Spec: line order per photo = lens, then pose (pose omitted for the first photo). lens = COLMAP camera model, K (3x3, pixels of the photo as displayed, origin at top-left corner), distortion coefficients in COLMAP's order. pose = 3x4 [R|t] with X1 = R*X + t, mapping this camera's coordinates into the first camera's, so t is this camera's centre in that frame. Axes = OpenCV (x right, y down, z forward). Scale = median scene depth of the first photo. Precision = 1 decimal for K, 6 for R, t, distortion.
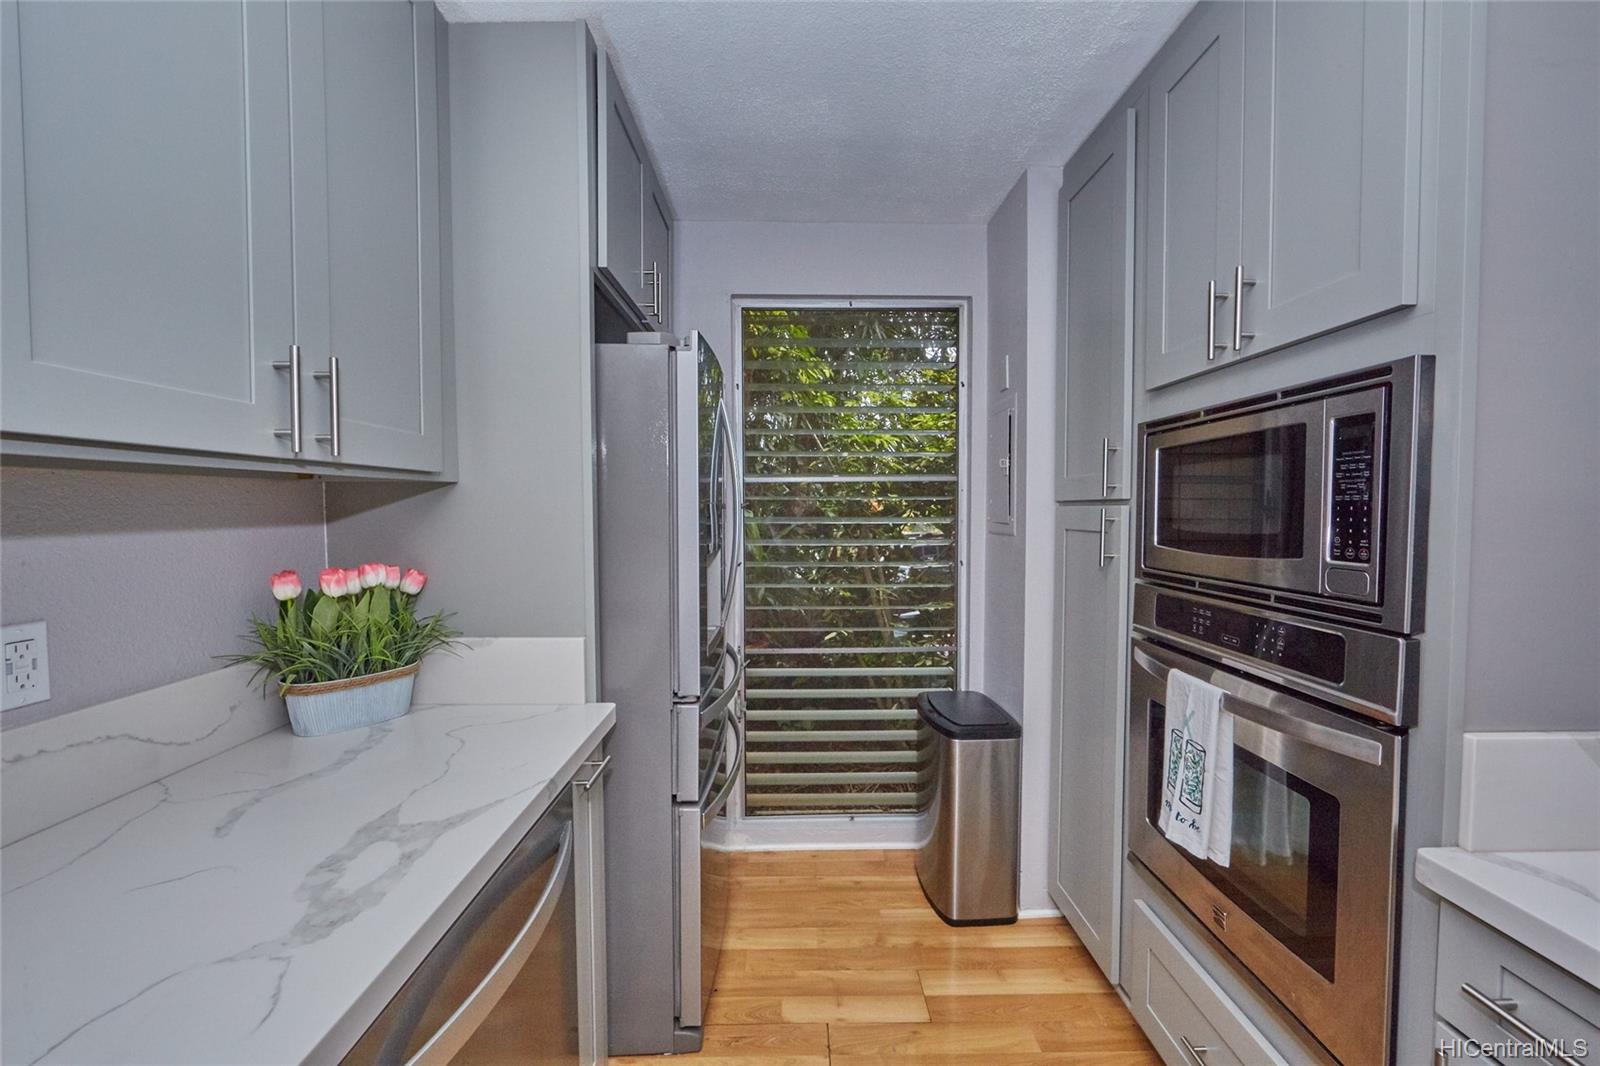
lens RADIAL K [[630.4, 0, 802.3], [0, 630.4, 531.0], [0, 0, 1]] dist [-0.011823, 0.000436]
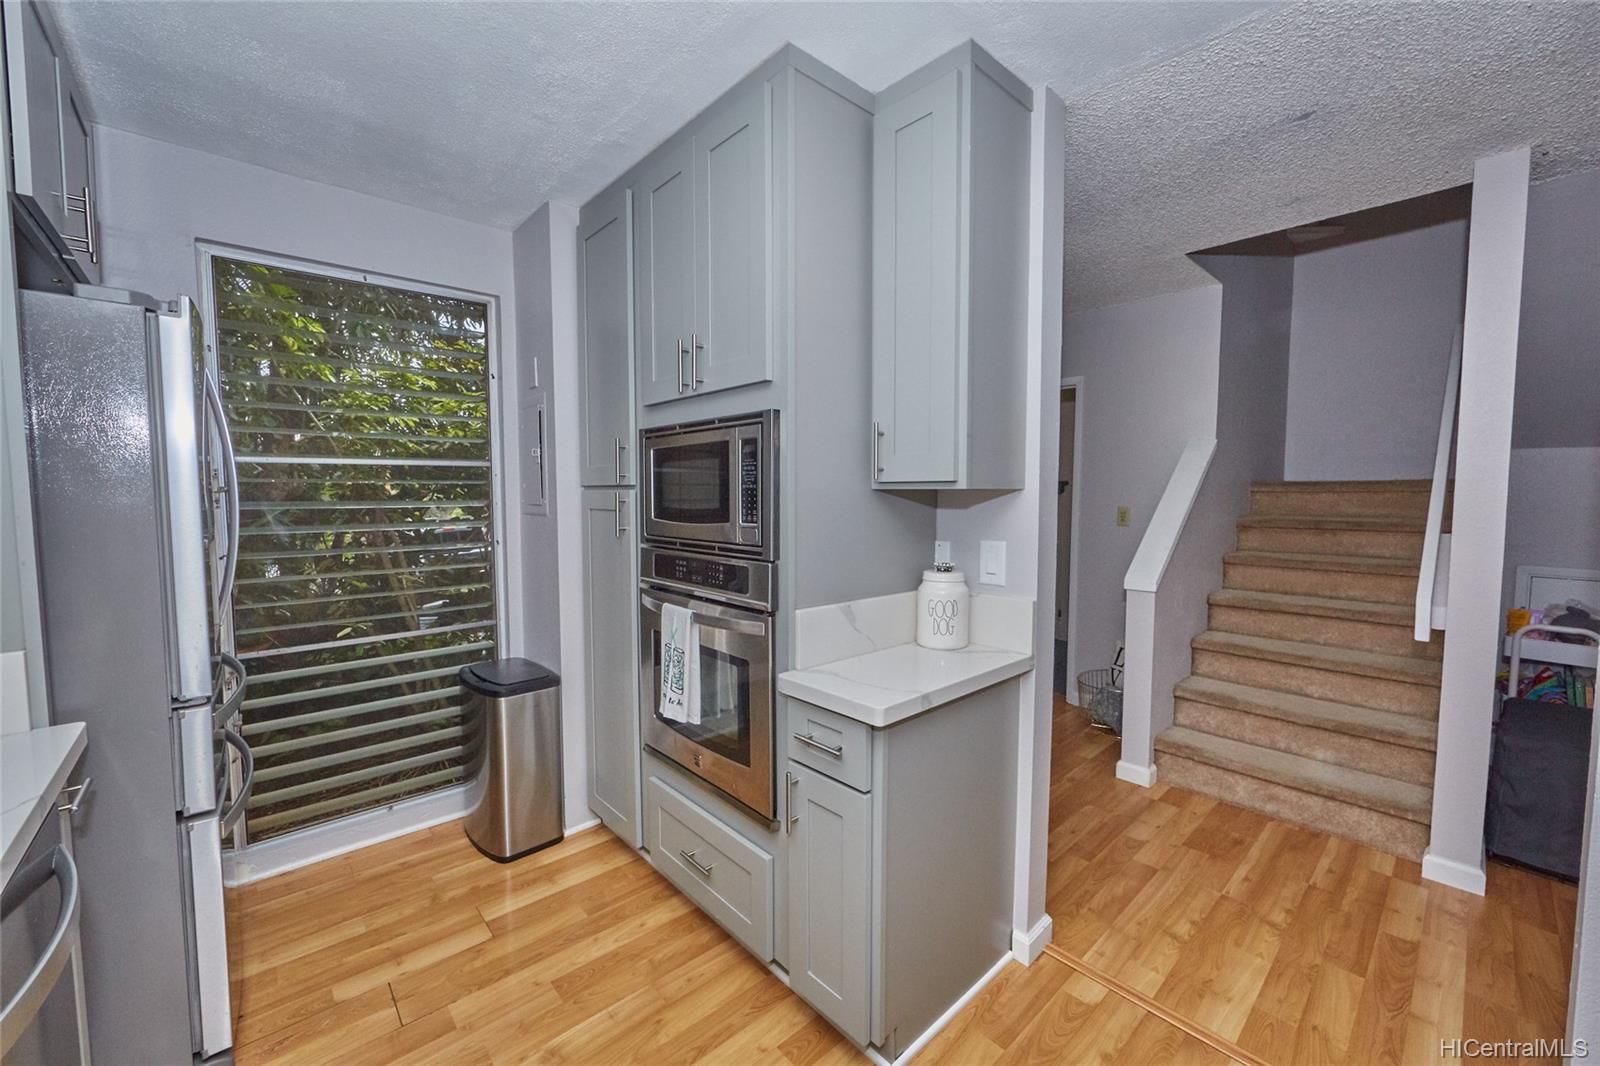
lens RADIAL K [[630.4, 0, 802.3], [0, 630.4, 531.0], [0, 0, 1]] dist [-0.011823, 0.000436]
pose [[0.753875, -0.040935, 0.655741, -0.100866], [0.022943, 0.999089, 0.035992, 0.007234], [-0.656617, -0.012089, 0.754128, -0.261787]]
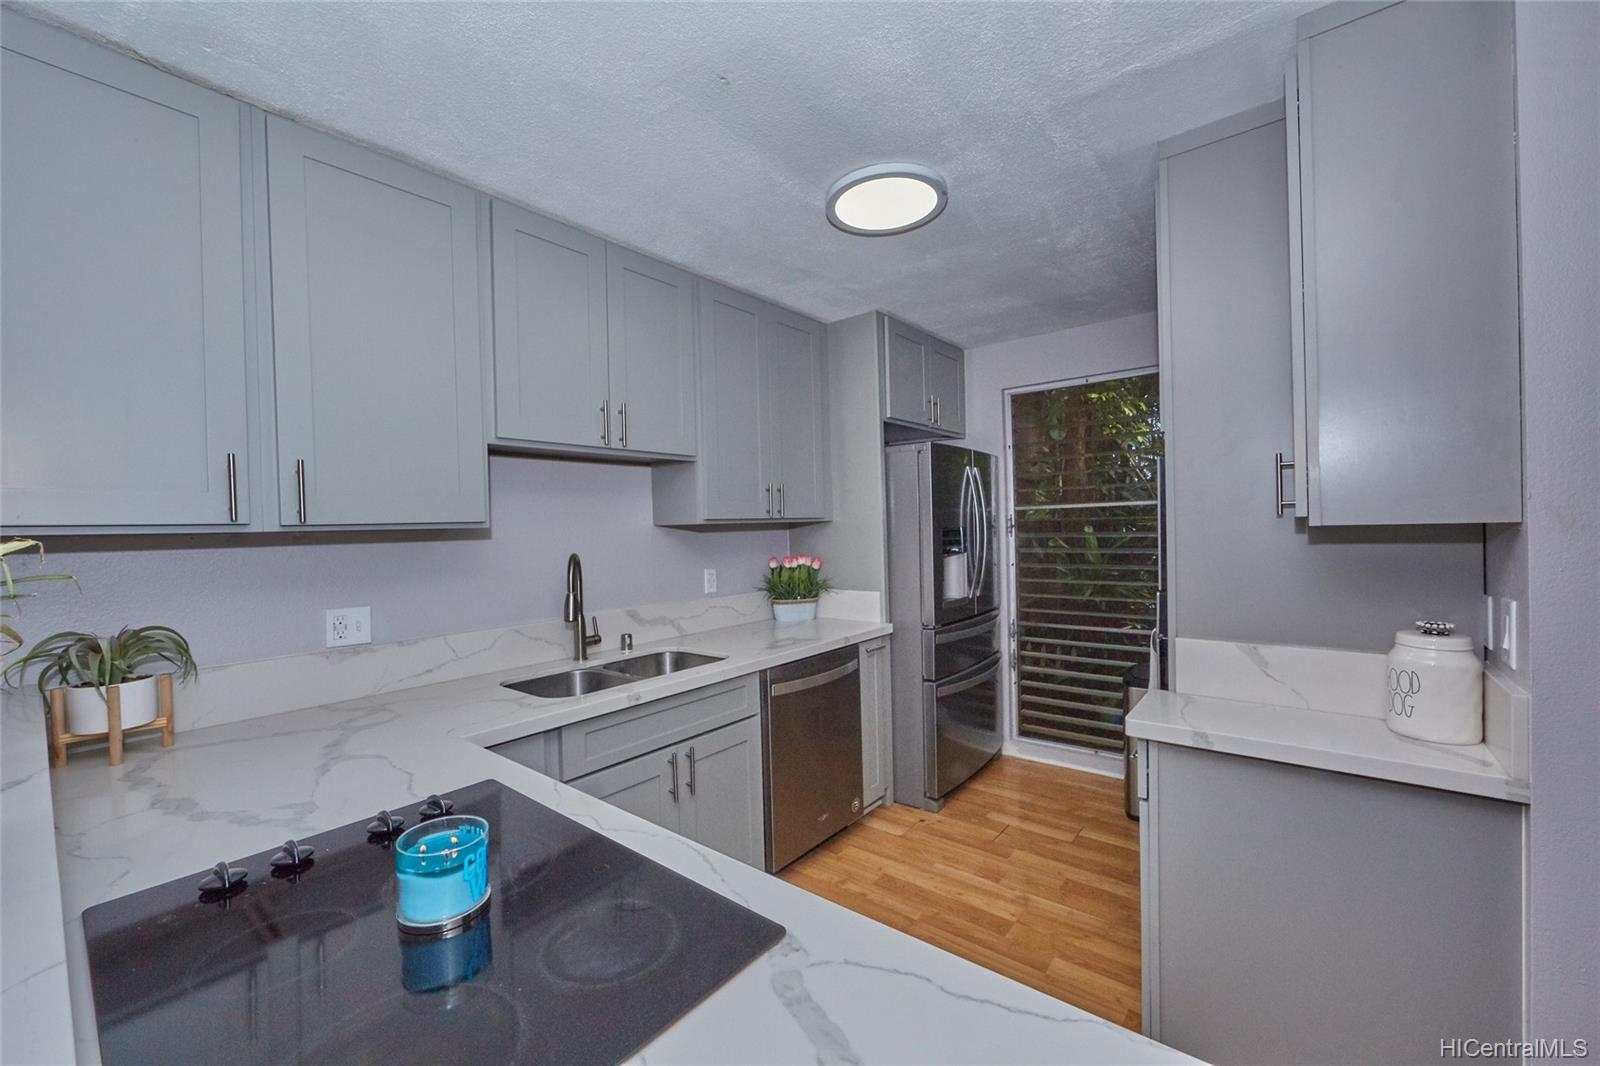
lens RADIAL K [[630.4, 0, 802.3], [0, 630.4, 531.0], [0, 0, 1]] dist [-0.011823, 0.000436]
pose [[0.760835, -0.015063, -0.648771, 0.827741], [0.001207, 0.999762, -0.021797, 0.007755], [0.648944, 0.015802, 0.760672, -0.789868]]
